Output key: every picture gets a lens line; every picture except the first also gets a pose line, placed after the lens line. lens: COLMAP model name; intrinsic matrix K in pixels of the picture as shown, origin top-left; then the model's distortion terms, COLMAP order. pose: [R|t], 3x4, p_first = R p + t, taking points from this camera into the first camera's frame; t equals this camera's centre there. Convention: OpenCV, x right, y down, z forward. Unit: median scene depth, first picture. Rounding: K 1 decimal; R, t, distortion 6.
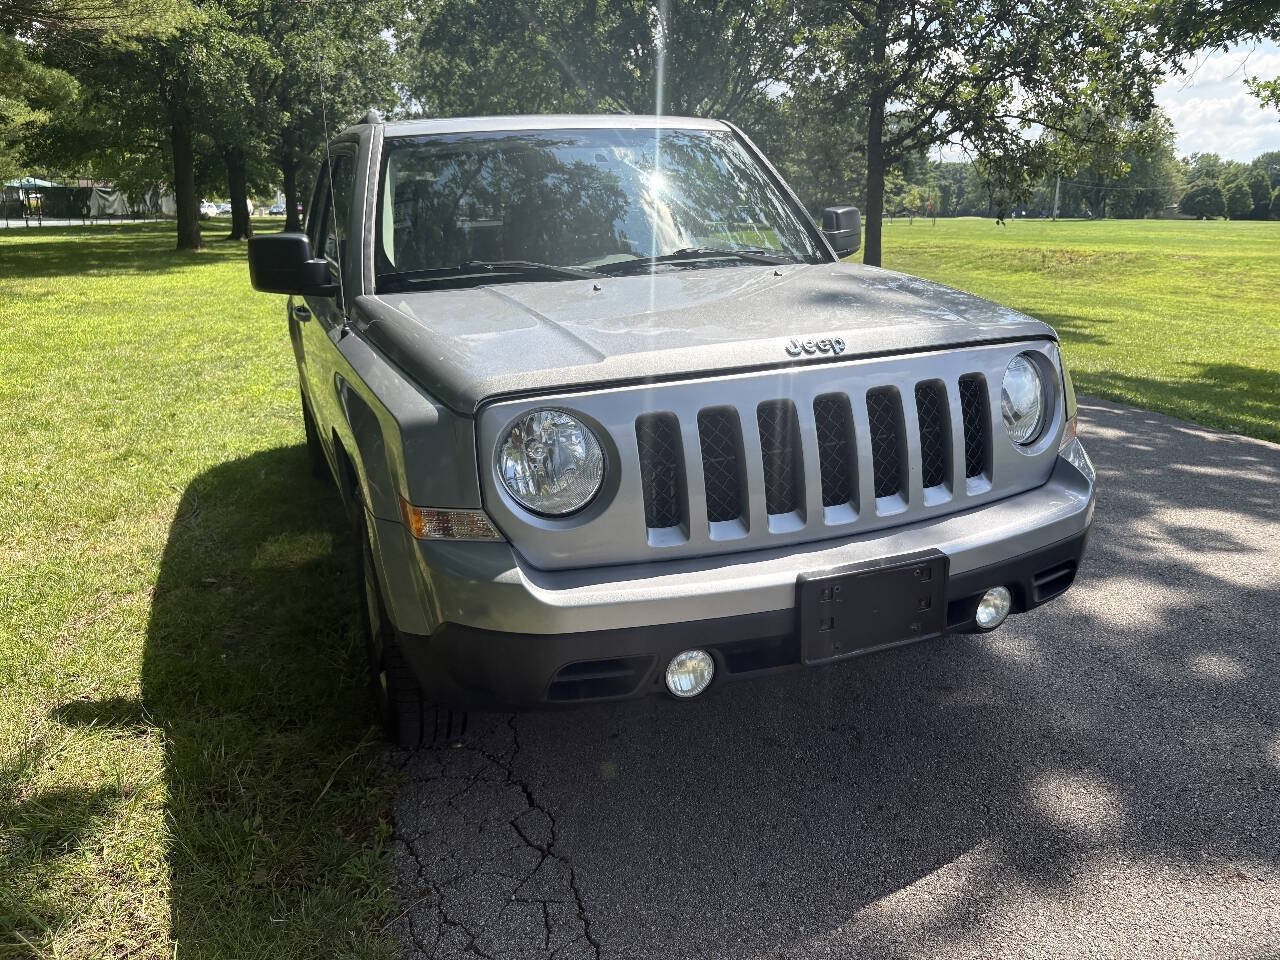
lens RADIAL K [[978.3, 0, 643.9], [0, 978.3, 480.9], [0, 0, 1]] dist [0.043772, -0.047575]
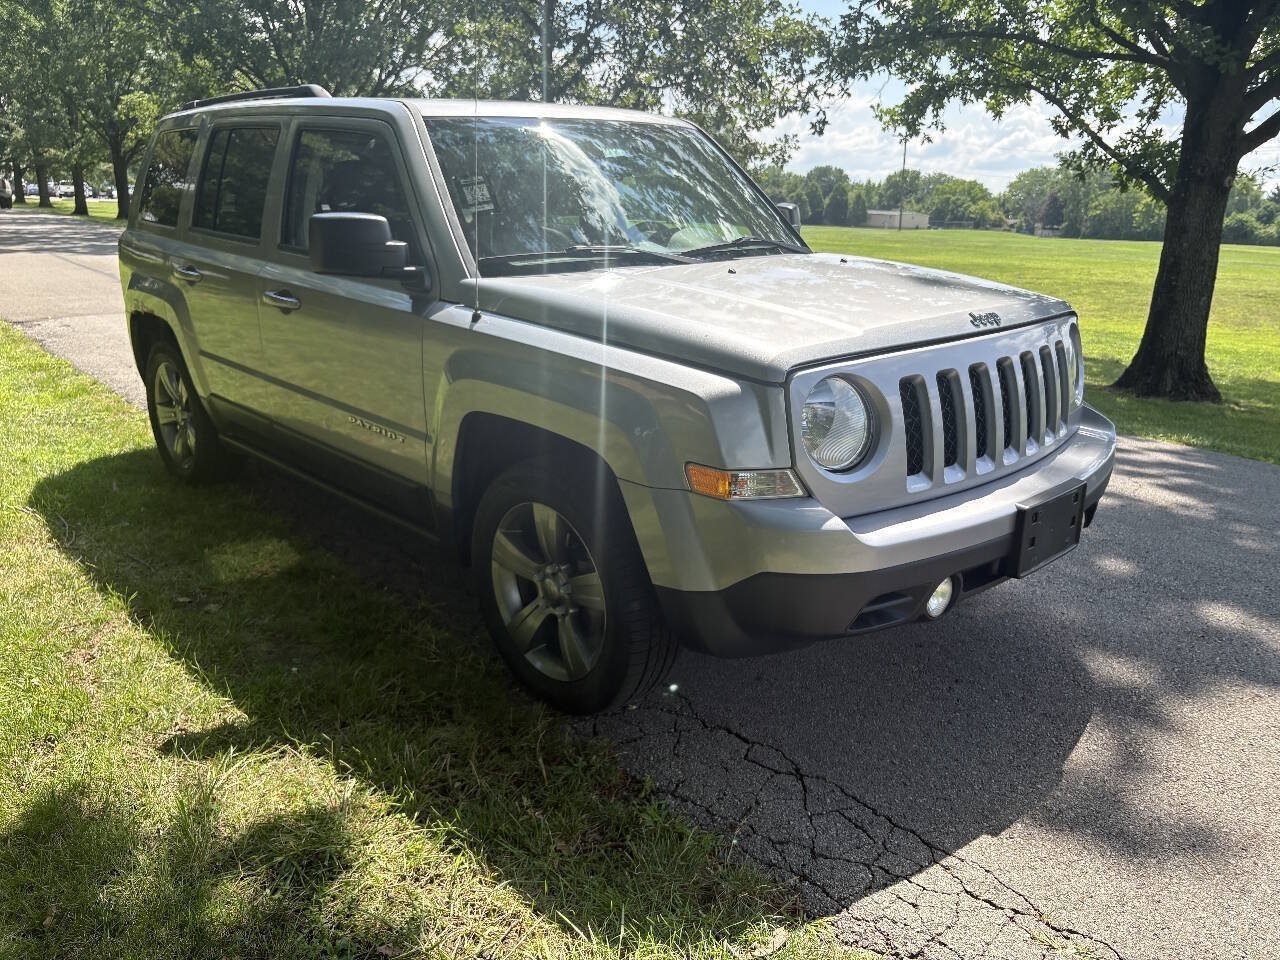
lens RADIAL K [[978.3, 0, 643.9], [0, 978.3, 480.9], [0, 0, 1]] dist [0.043772, -0.047575]
pose [[0.926077, -0.071506, 0.370498, -0.564571], [0.068947, 0.997417, 0.020164, 0.007596], [-0.370983, 0.006872, 0.928614, 0.021108]]
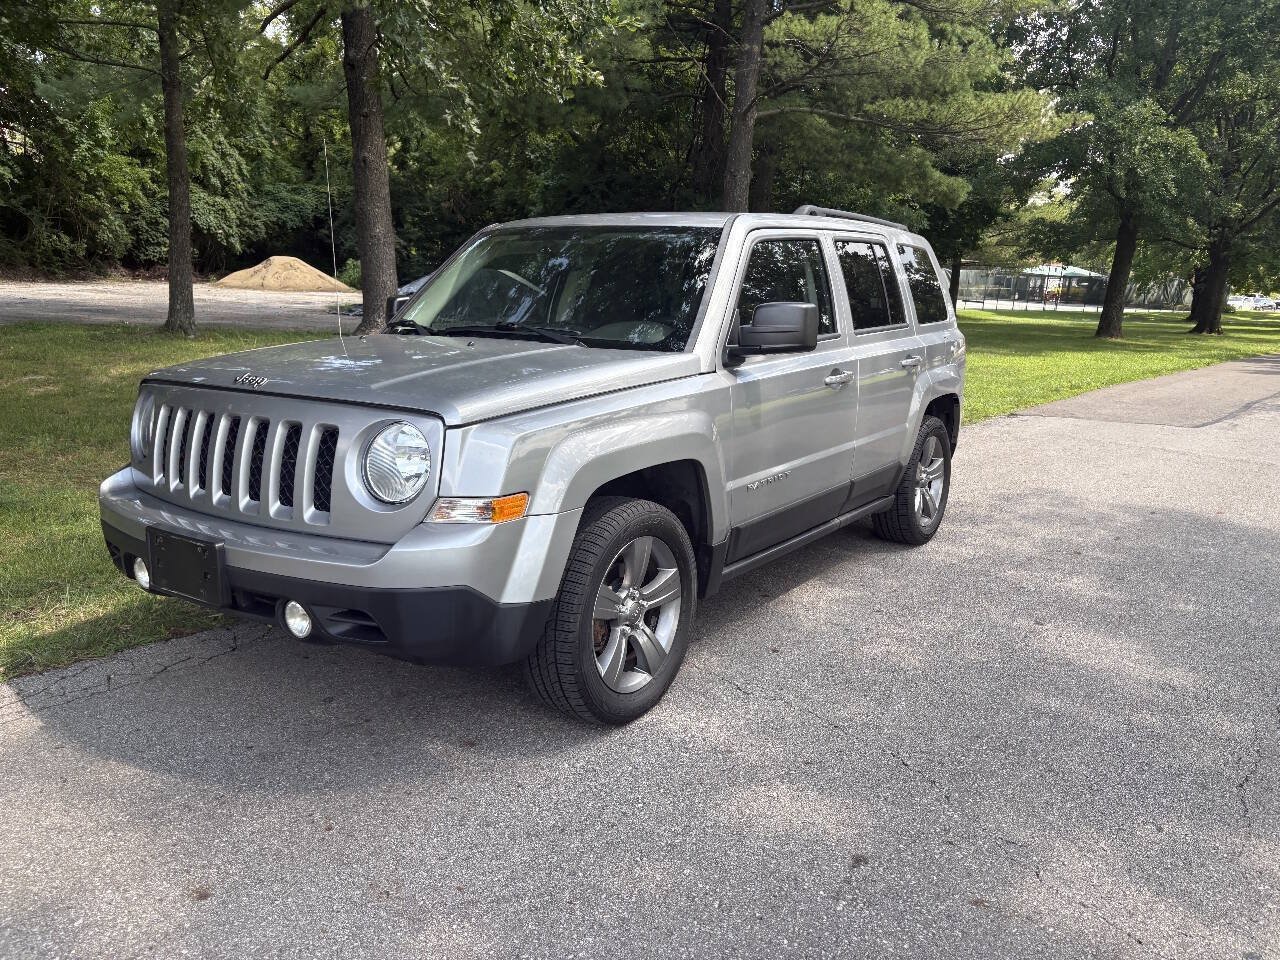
lens RADIAL K [[977.4, 0, 648.9], [0, 977.4, 482.1], [0, 0, 1]] dist [0.041032, -0.036363]
pose [[0.564099, 0.197730, -0.801682, 1.352614], [-0.265079, 0.962879, 0.050967, -0.182610], [0.782001, 0.183758, 0.595574, 0.532680]]
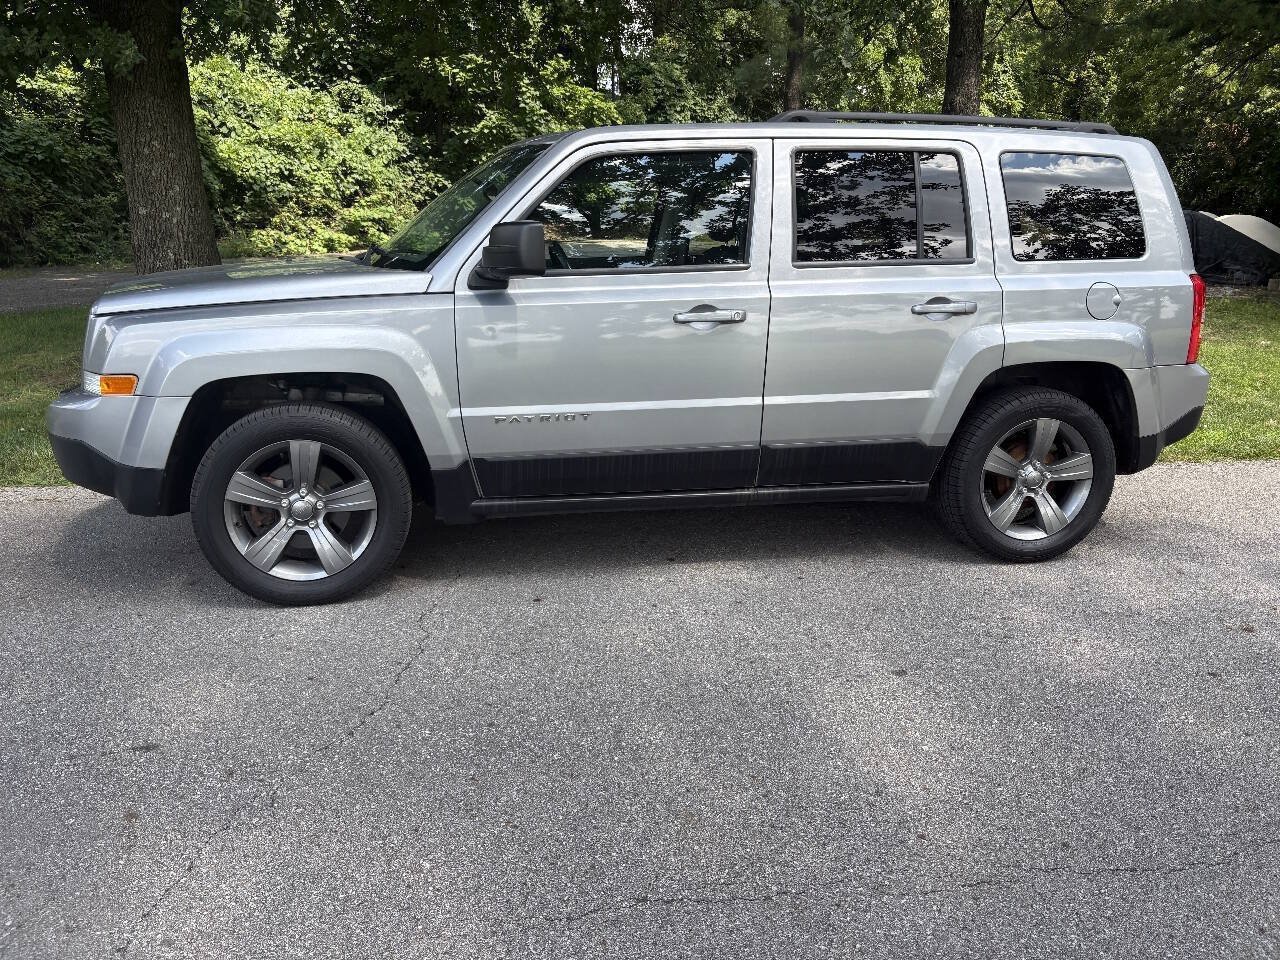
lens RADIAL K [[981.1, 0, 643.7], [0, 981.1, 474.2], [0, 0, 1]] dist [0.024794, -0.011293]
pose [[-0.165514, 0.260751, -0.951112, 1.573123], [-0.285054, 0.910601, 0.299250, -0.536999], [0.944113, 0.320649, -0.076389, 1.819026]]
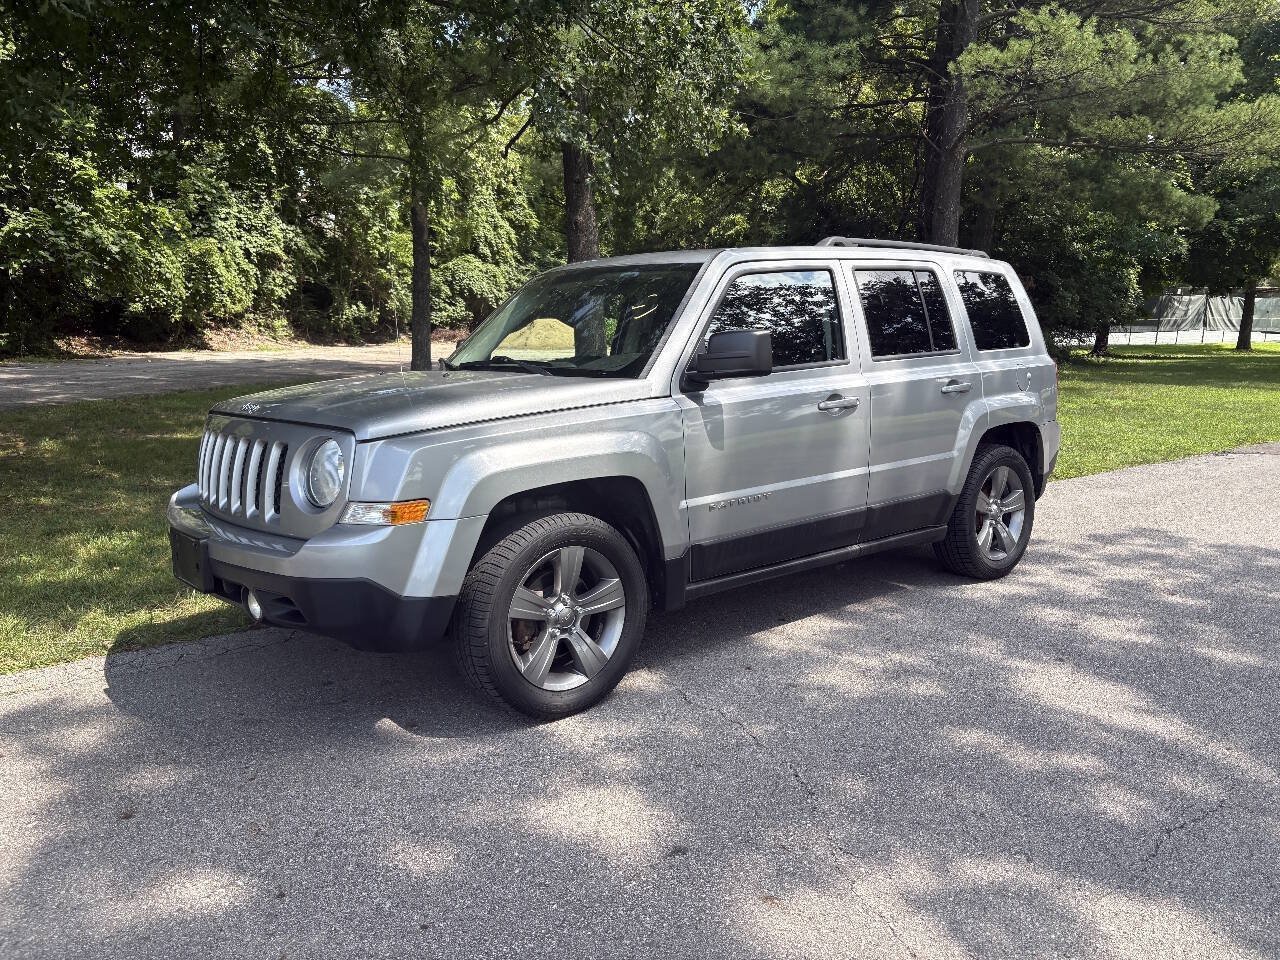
lens RADIAL K [[977.4, 0, 648.9], [0, 977.4, 482.1], [0, 0, 1]] dist [0.041032, -0.036363]
pose [[0.329464, 0.160422, -0.930440, 1.643088], [-0.258345, 0.963169, 0.074586, -0.263955], [0.908136, 0.215801, 0.358774, 0.869403]]
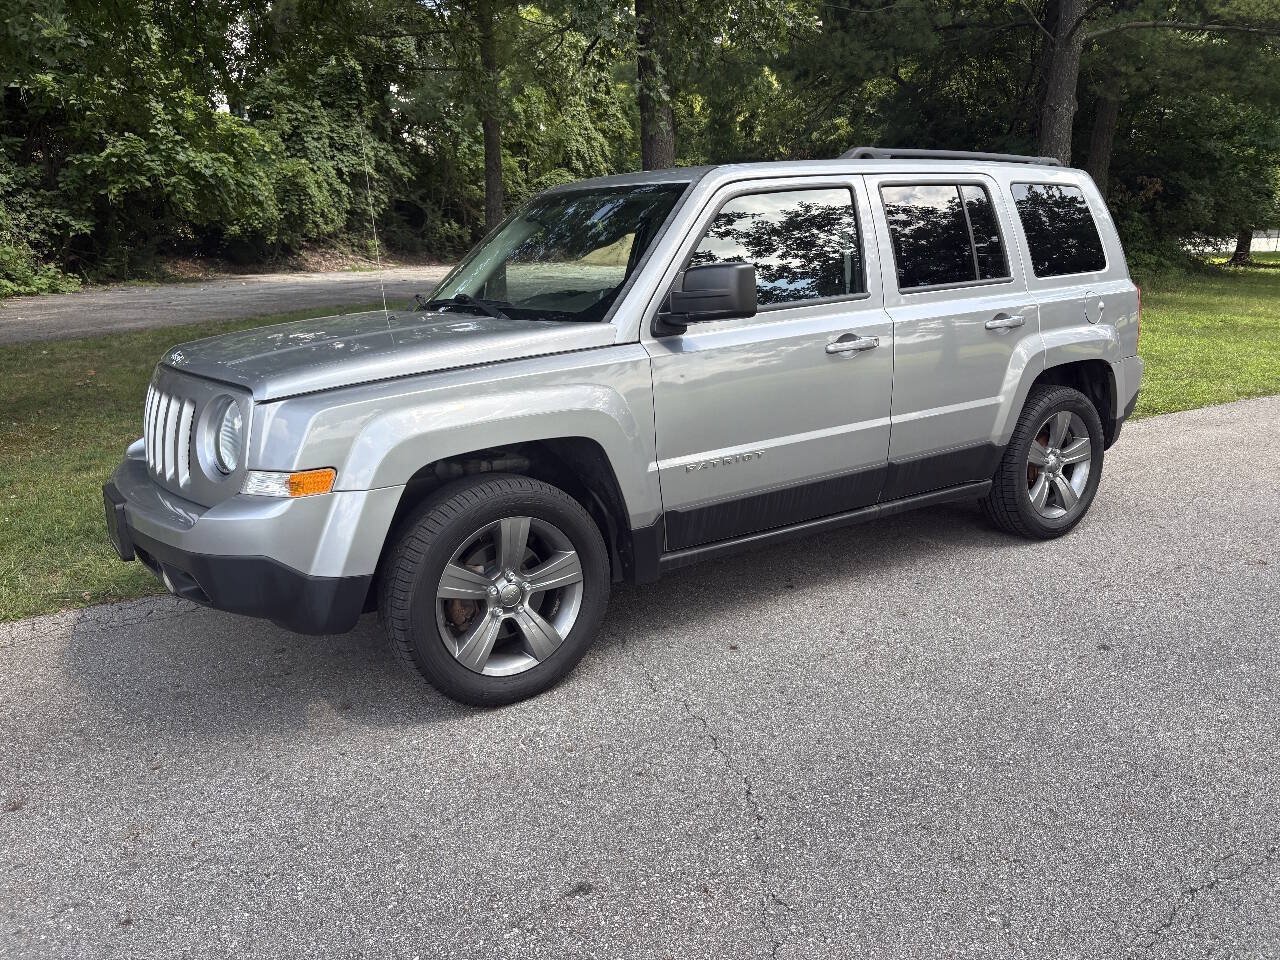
lens RADIAL K [[981.1, 0, 643.7], [0, 981.1, 474.2], [0, 0, 1]] dist [0.024794, -0.011293]
pose [[0.223614, 0.234718, -0.945994, 1.522112], [-0.251088, 0.951685, 0.176777, -0.350376], [0.941781, 0.197998, 0.271745, 1.087153]]
